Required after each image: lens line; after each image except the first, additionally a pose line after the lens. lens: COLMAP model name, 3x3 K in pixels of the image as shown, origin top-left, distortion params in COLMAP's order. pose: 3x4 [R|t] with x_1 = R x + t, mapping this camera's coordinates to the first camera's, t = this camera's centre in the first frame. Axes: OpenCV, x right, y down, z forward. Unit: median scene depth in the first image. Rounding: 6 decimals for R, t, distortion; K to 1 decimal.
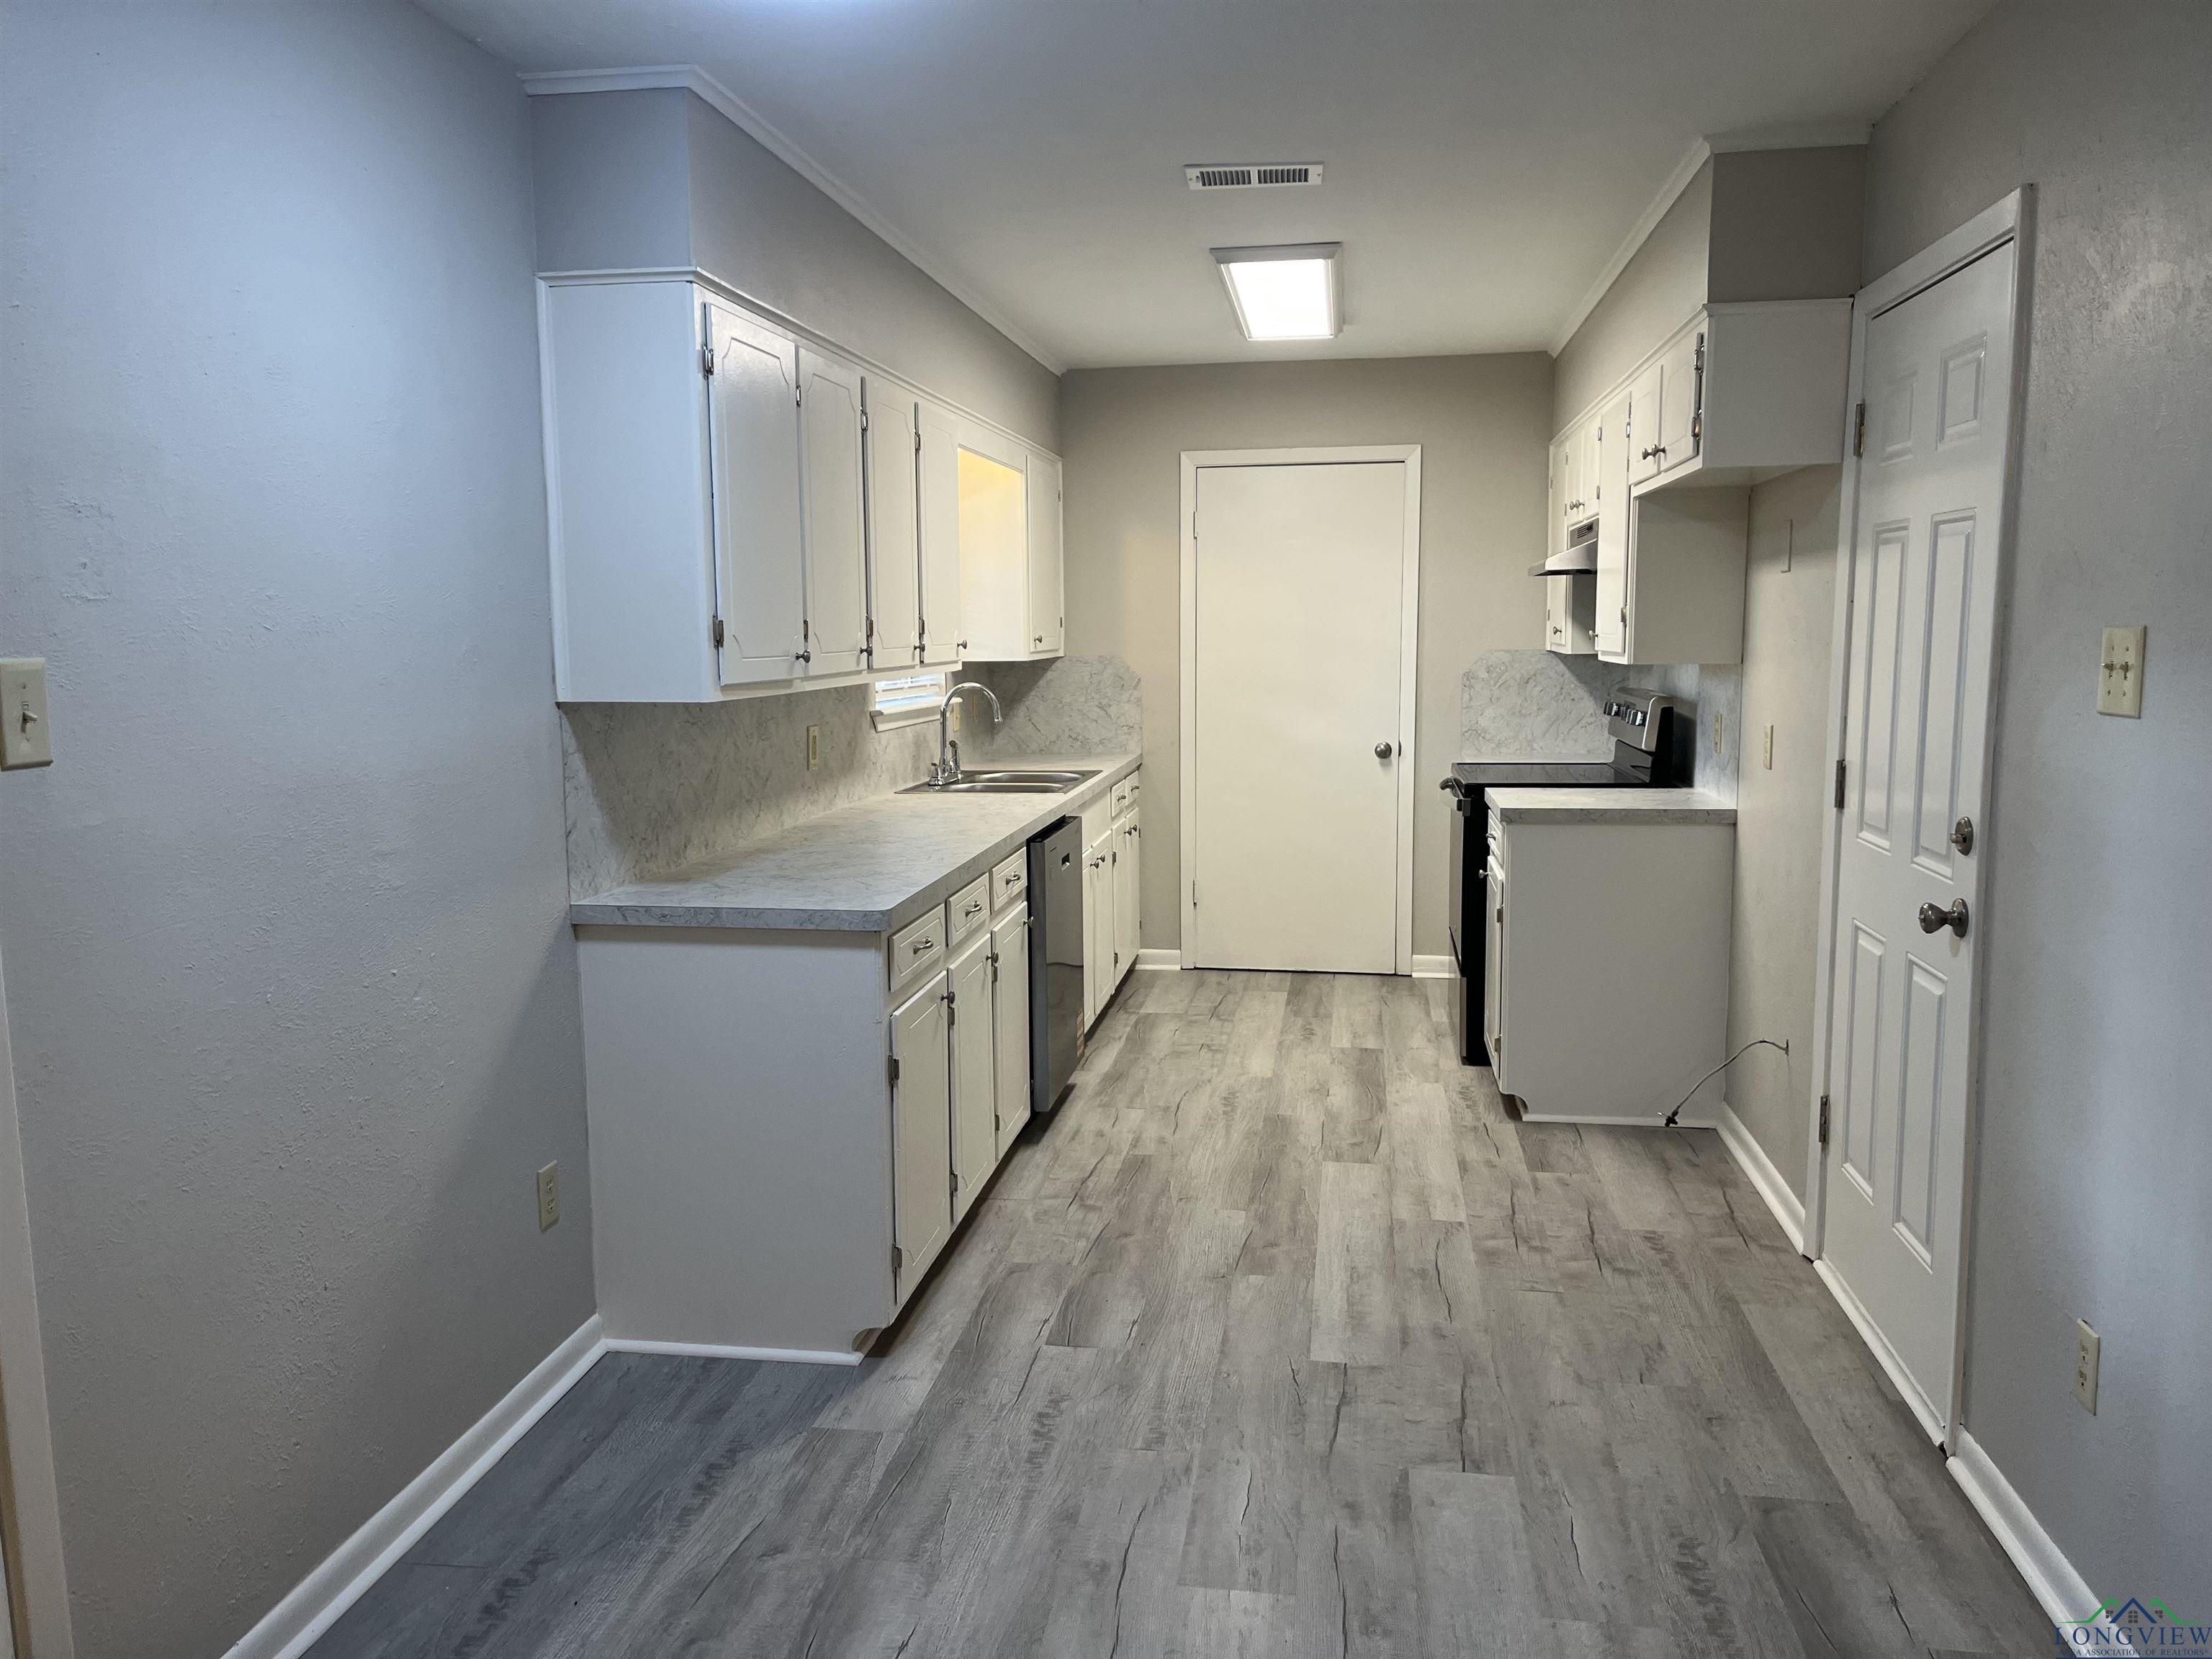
lens RADIAL K [[1660.1, 0, 1095.4], [0, 1660.1, 837.4], [0, 0, 1]] dist [0.081574, -0.104079]
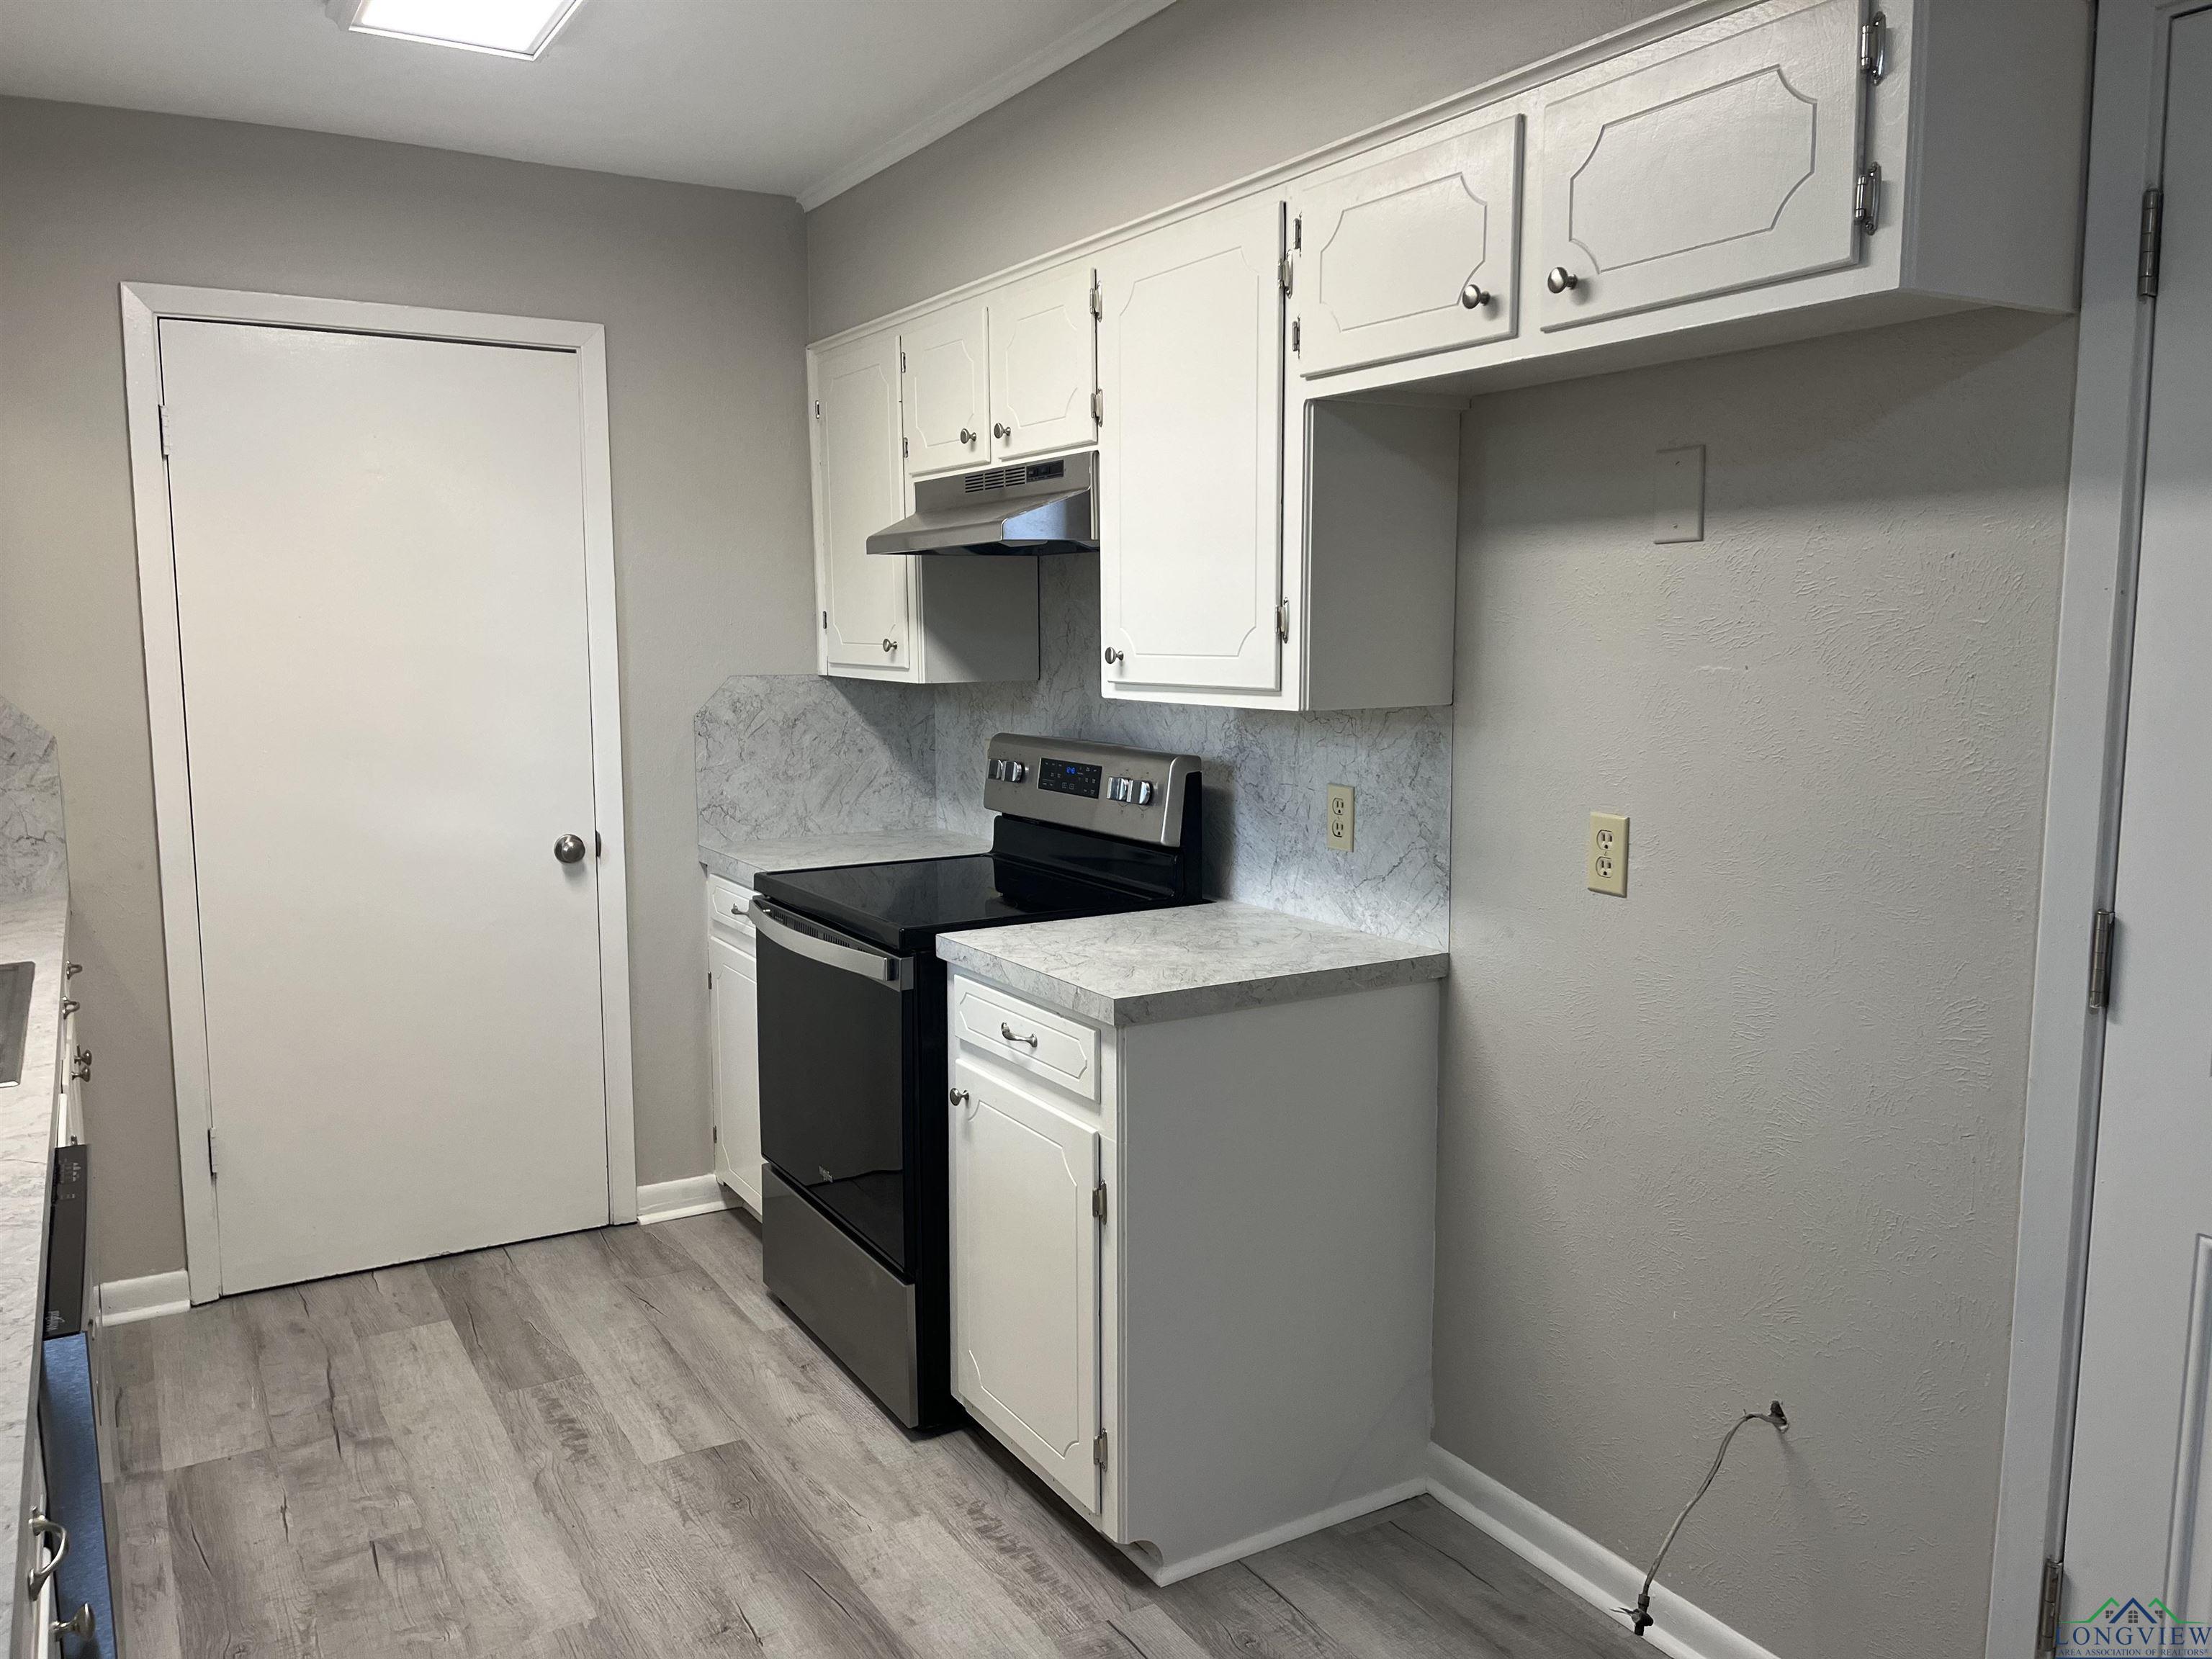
lens RADIAL K [[1660.1, 0, 1101.7], [0, 1660.1, 820.4], [0, 0, 1]] dist [0.081574, -0.104079]
pose [[0.768228, -0.070349, 0.636299, -0.074989], [0.079455, 0.996736, 0.014269, -0.077737], [-0.635226, 0.039596, 0.771310, 0.603329]]
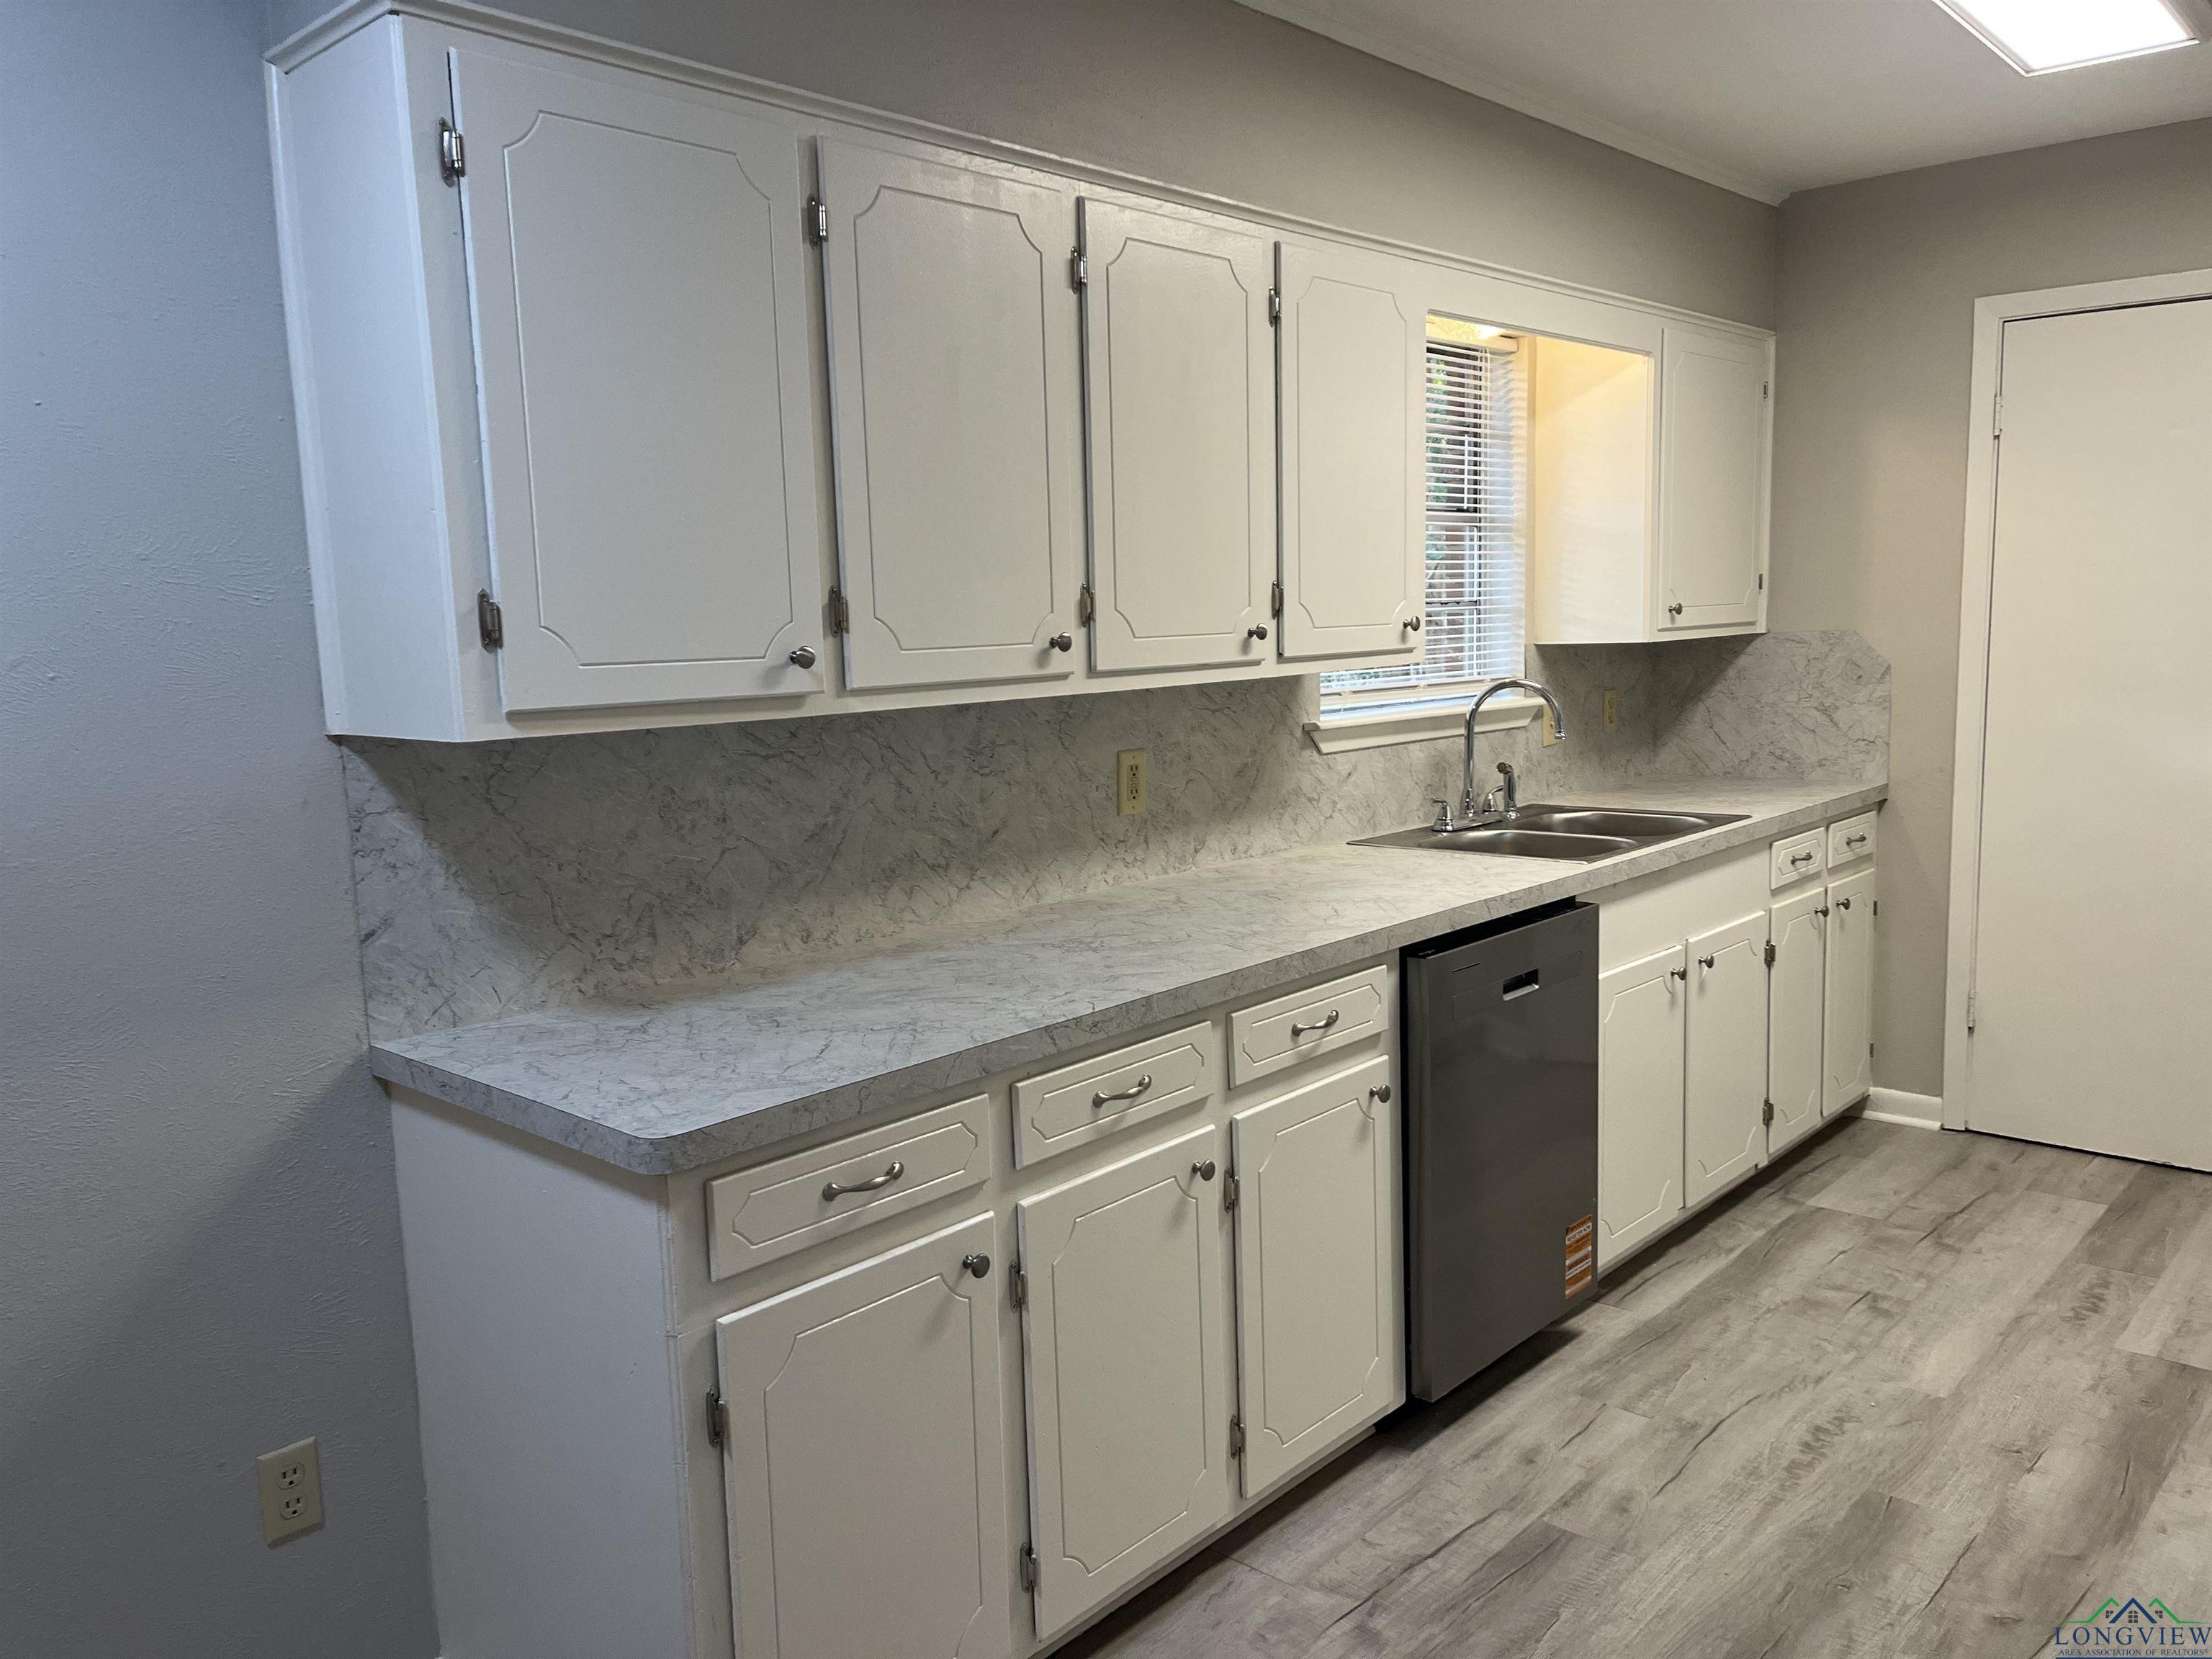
lens RADIAL K [[1660.1, 0, 1091.0], [0, 1660.1, 844.4], [0, 0, 1]] dist [0.081574, -0.104079]
pose [[0.831809, 0.059797, -0.551832, 0.186525], [-0.048252, 0.998207, 0.035434, -0.050721], [0.552961, -0.002847, 0.833202, 0.416417]]
